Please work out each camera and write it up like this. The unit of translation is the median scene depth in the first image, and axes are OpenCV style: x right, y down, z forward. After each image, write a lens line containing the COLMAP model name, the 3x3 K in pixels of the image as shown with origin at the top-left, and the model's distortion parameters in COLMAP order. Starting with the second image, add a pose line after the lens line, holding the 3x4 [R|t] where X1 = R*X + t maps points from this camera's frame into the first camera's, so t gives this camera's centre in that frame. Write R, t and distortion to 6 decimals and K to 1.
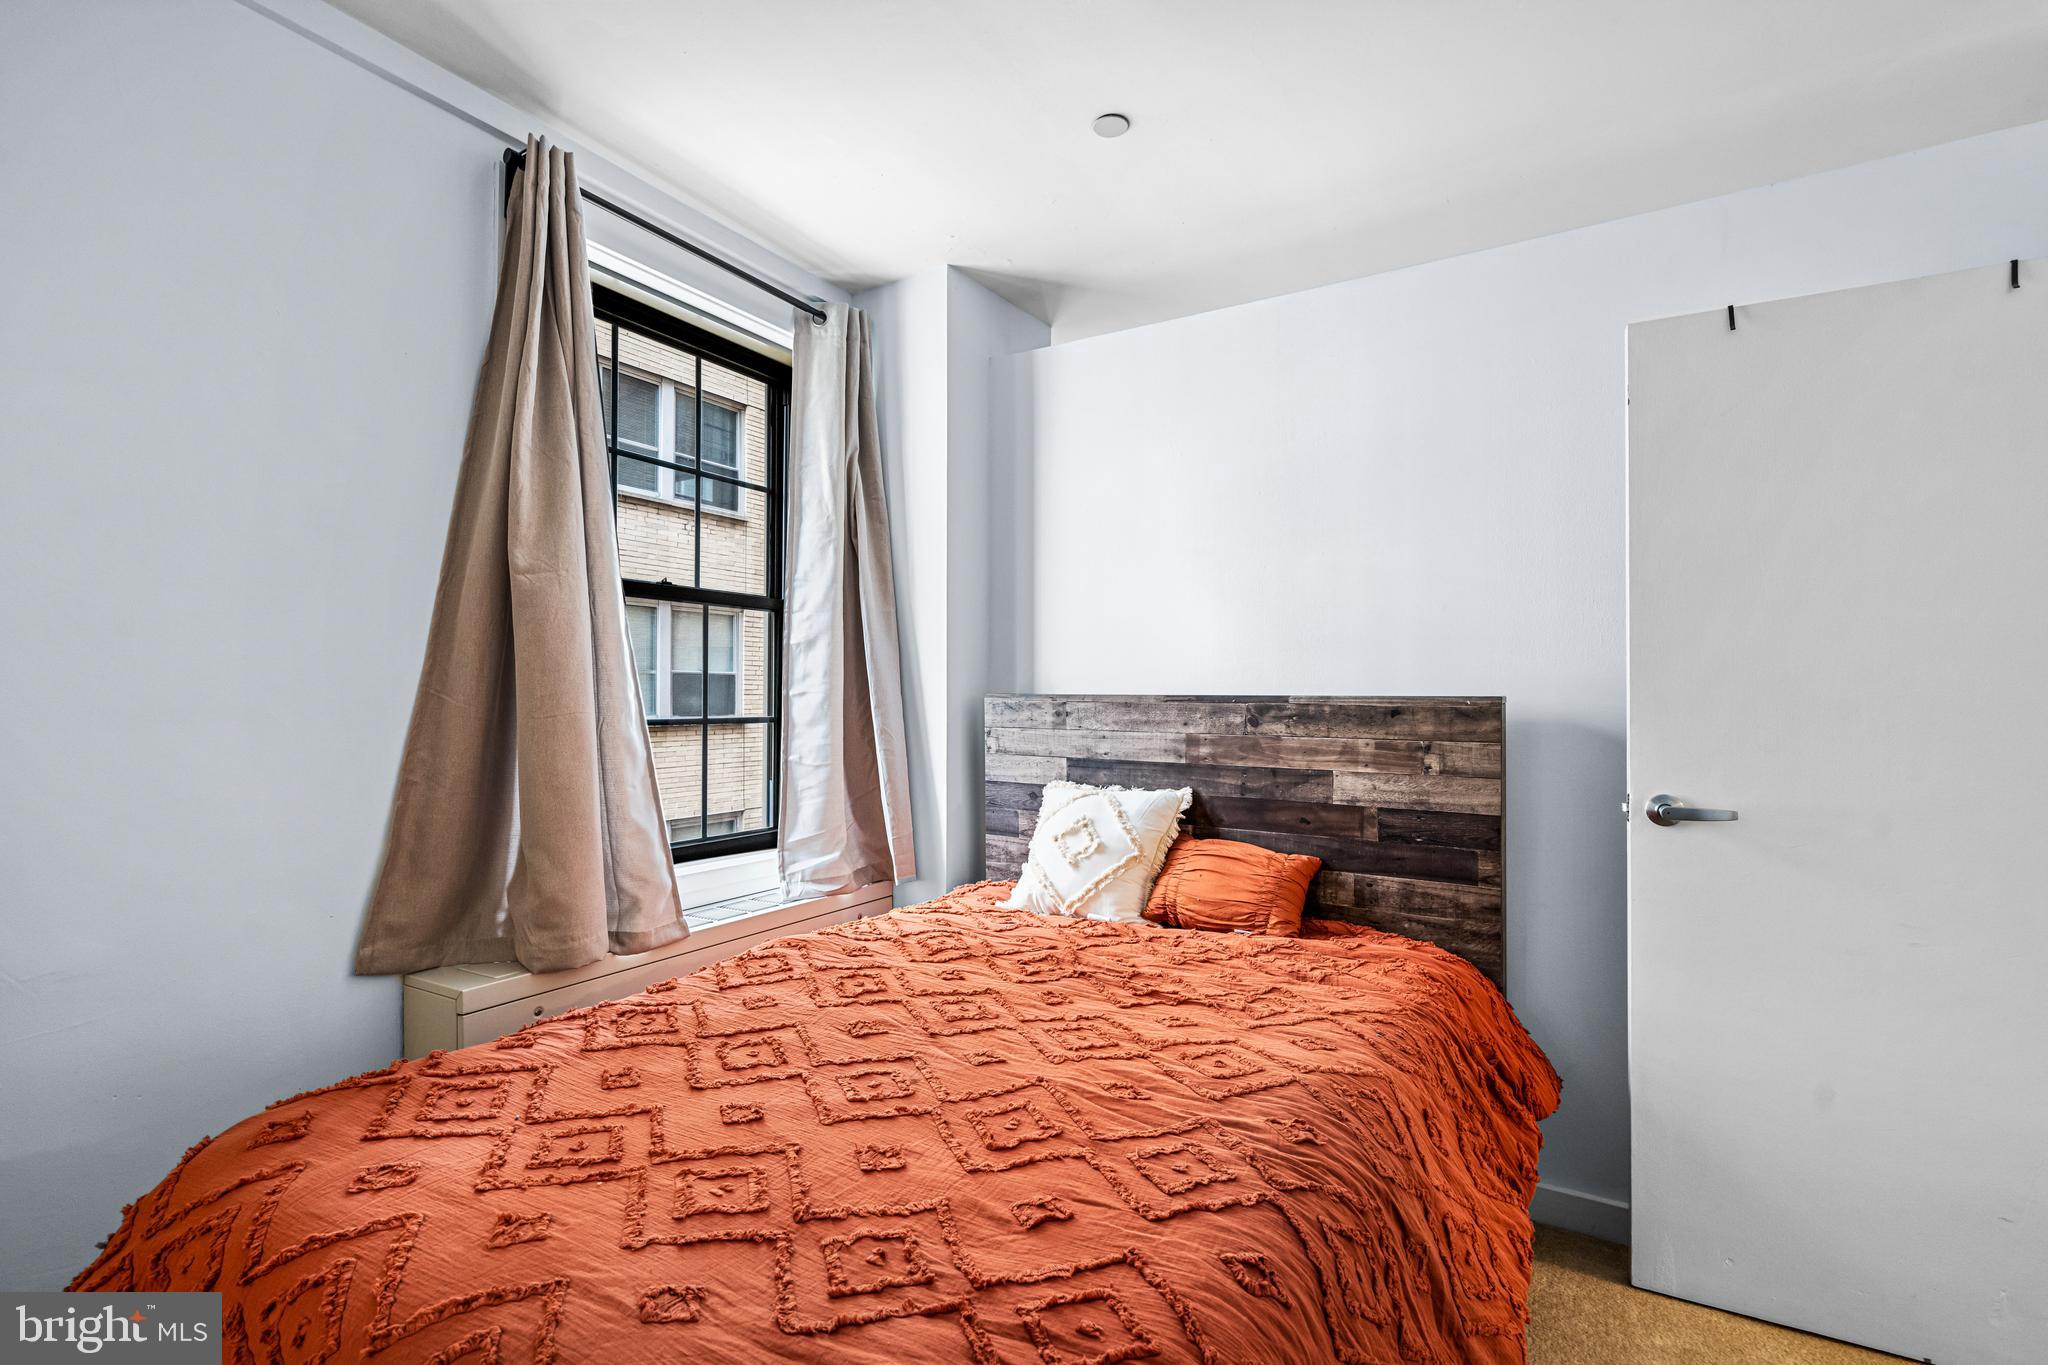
lens RADIAL K [[929.3, 0, 1027.9], [0, 929.3, 680.1], [0, 0, 1]] dist [0.002301, 0.000449]
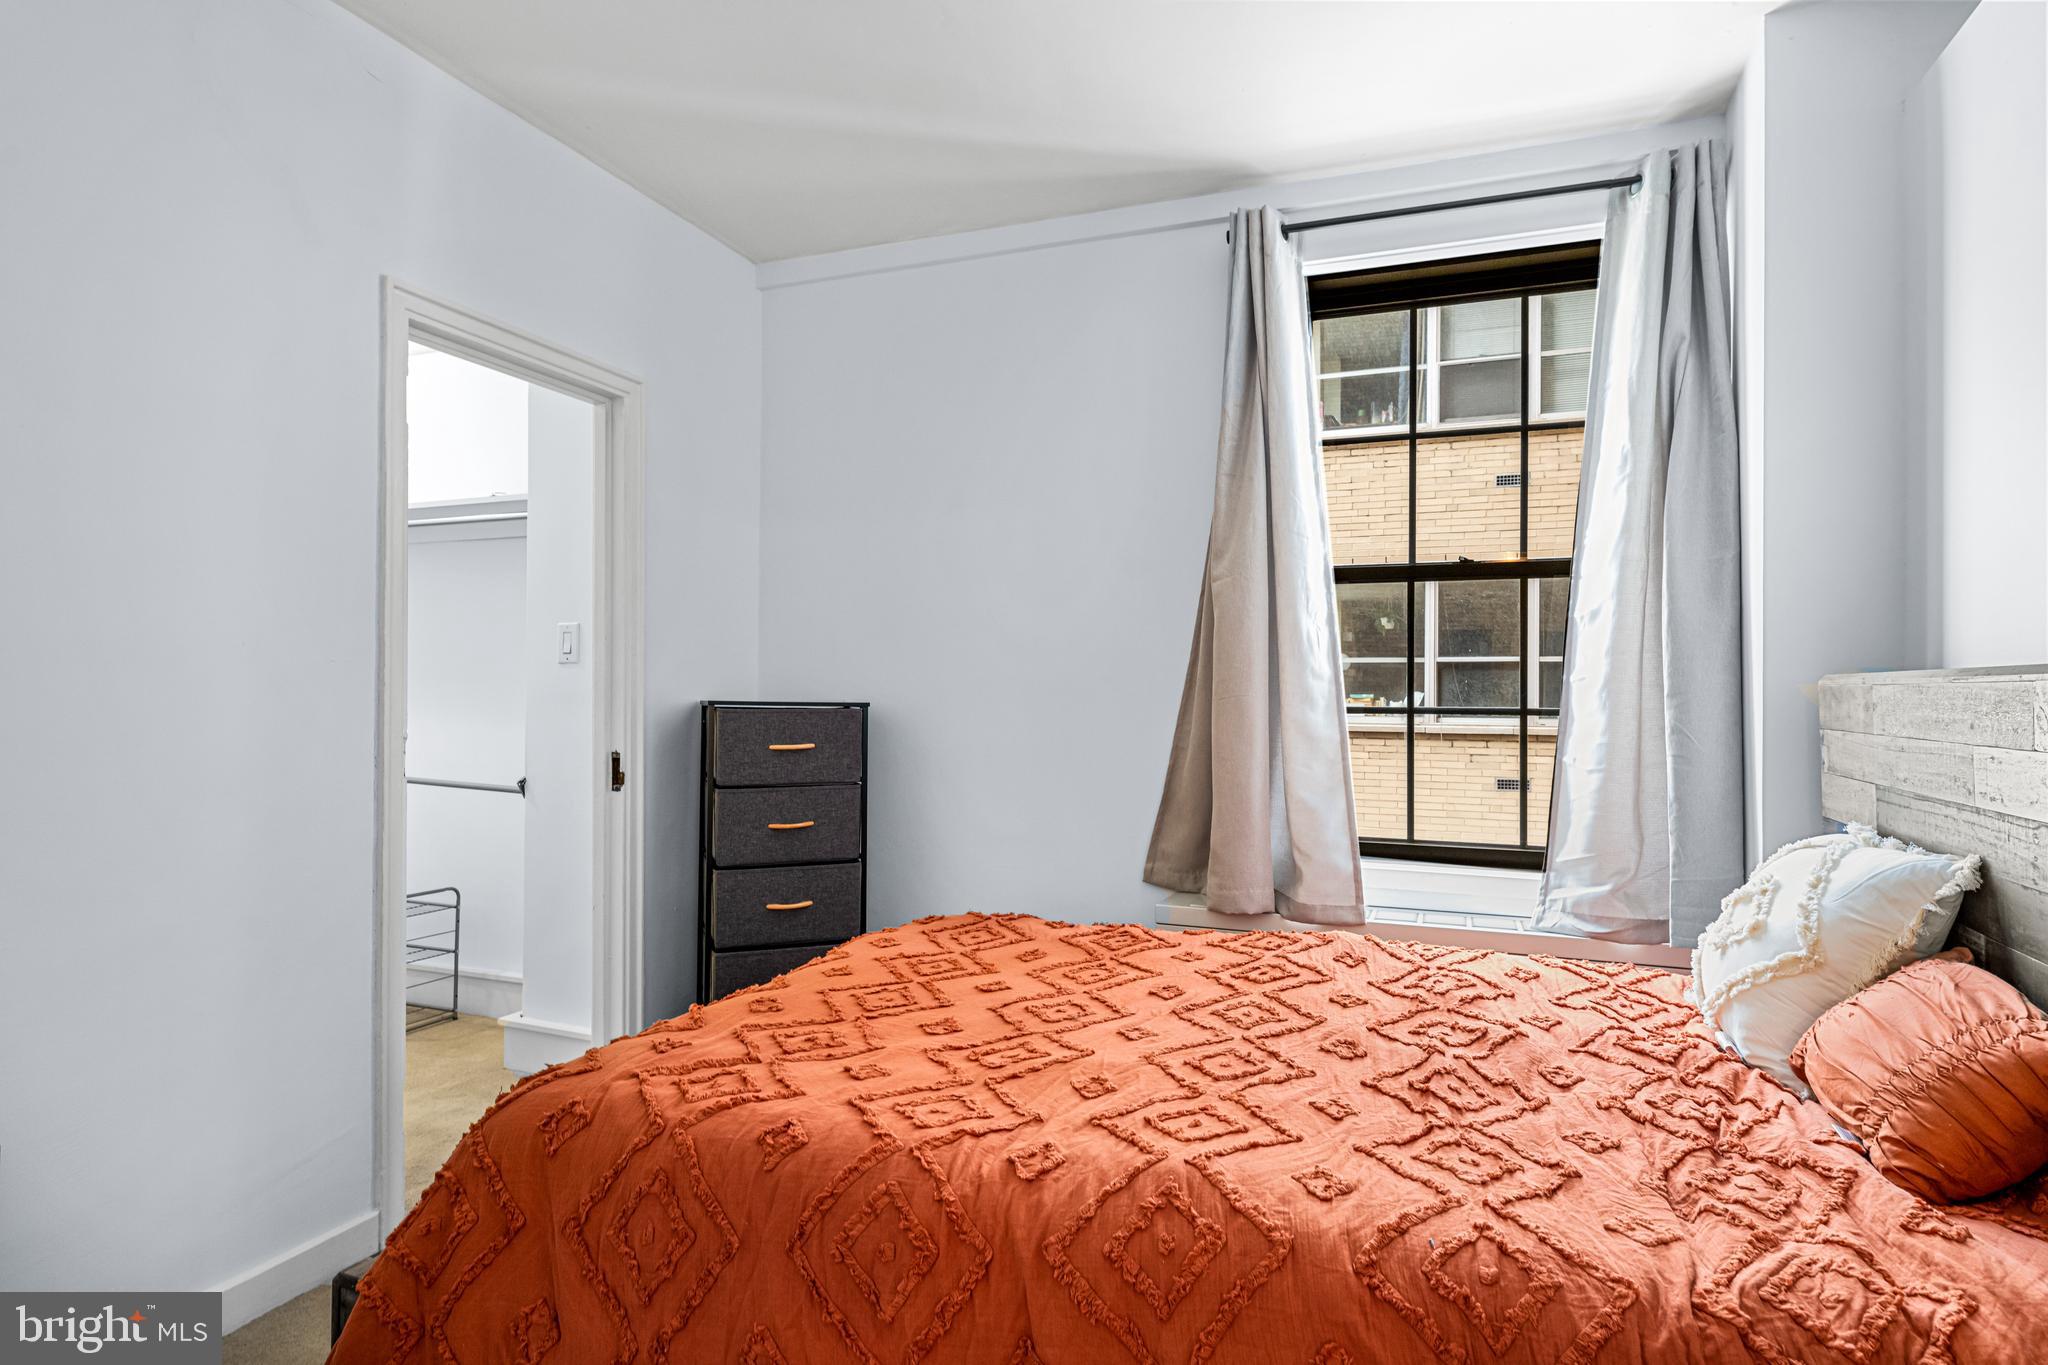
lens RADIAL K [[1101.2, 0, 1036.6], [0, 1101.2, 674.9], [0, 0, 1]] dist [0.003873, 0.000728]
pose [[0.166051, -0.020698, -0.985900, 0.776021], [0.012247, 0.999746, -0.018926, 0.030452], [0.986041, -0.008932, 0.166263, 0.491950]]
